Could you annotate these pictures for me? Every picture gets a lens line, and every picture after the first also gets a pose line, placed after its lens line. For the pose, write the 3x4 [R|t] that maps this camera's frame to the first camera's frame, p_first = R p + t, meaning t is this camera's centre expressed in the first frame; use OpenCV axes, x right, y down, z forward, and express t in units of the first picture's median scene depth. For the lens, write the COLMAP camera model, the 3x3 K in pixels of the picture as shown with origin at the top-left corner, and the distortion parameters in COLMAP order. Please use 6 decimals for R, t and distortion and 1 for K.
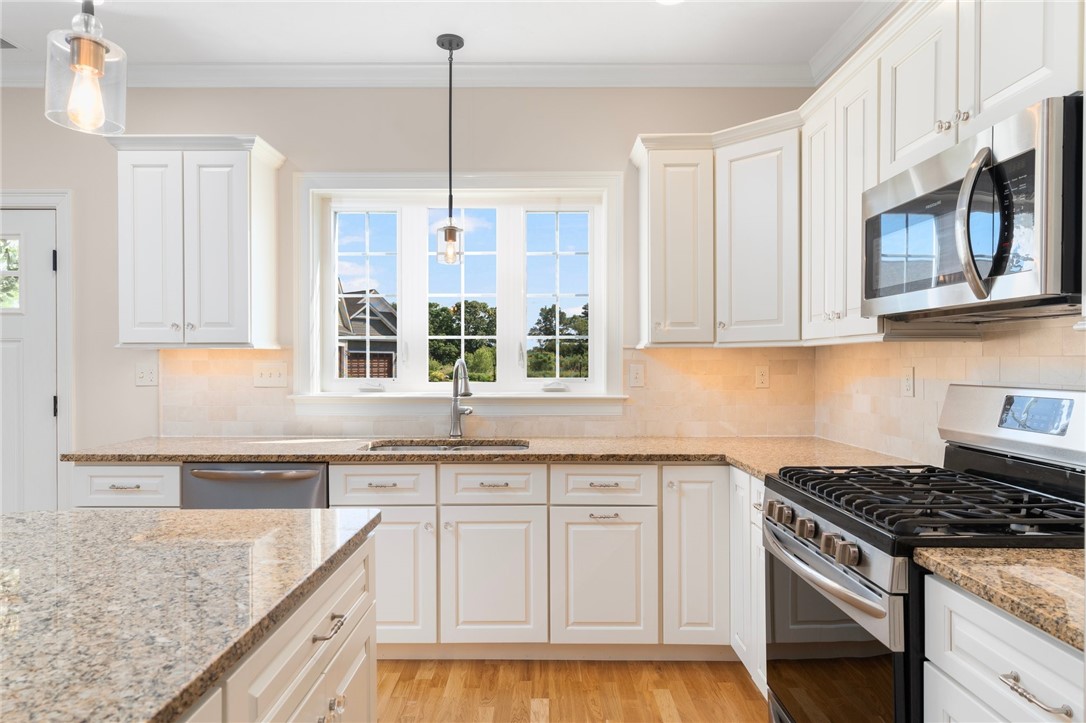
lens RADIAL K [[656.3, 0, 543.0], [0, 656.3, 361.5], [0, 0, 1]] dist [-0.000760, -0.000048]
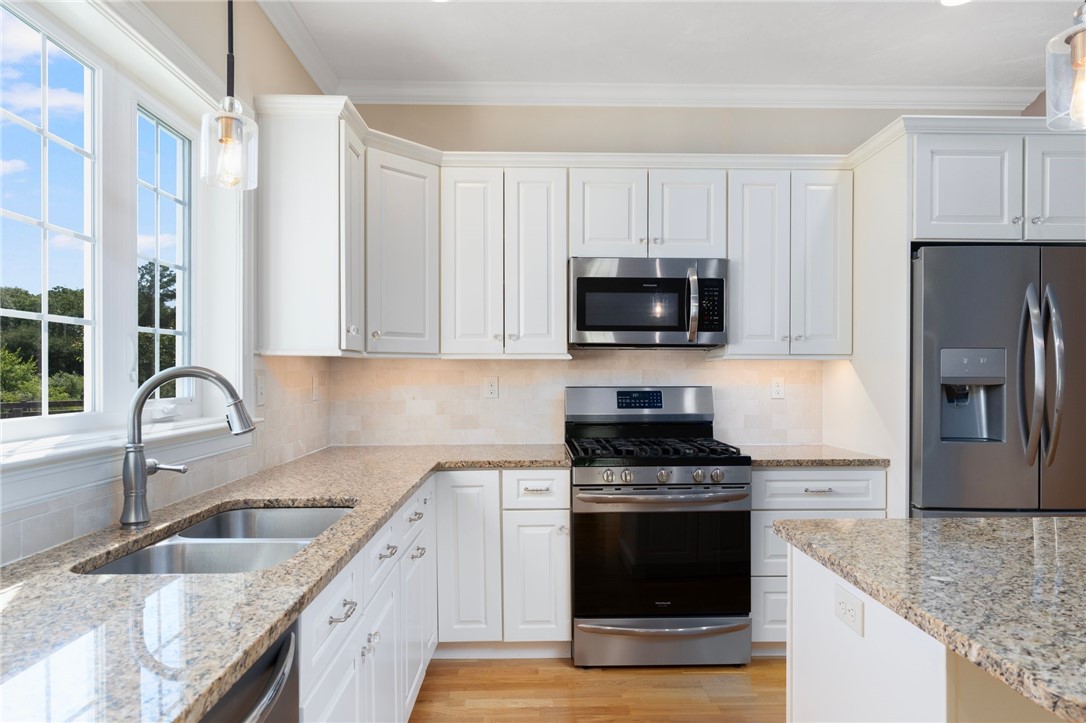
lens RADIAL K [[644.2, 0, 543.7], [0, 644.2, 380.1], [0, 0, 1]] dist [0.000506, 0.000005]
pose [[-0.025439, -0.006665, 0.999654, -0.746313], [0.002065, 0.999975, 0.006720, 0.006145], [-0.999674, 0.002235, -0.025424, 0.859864]]
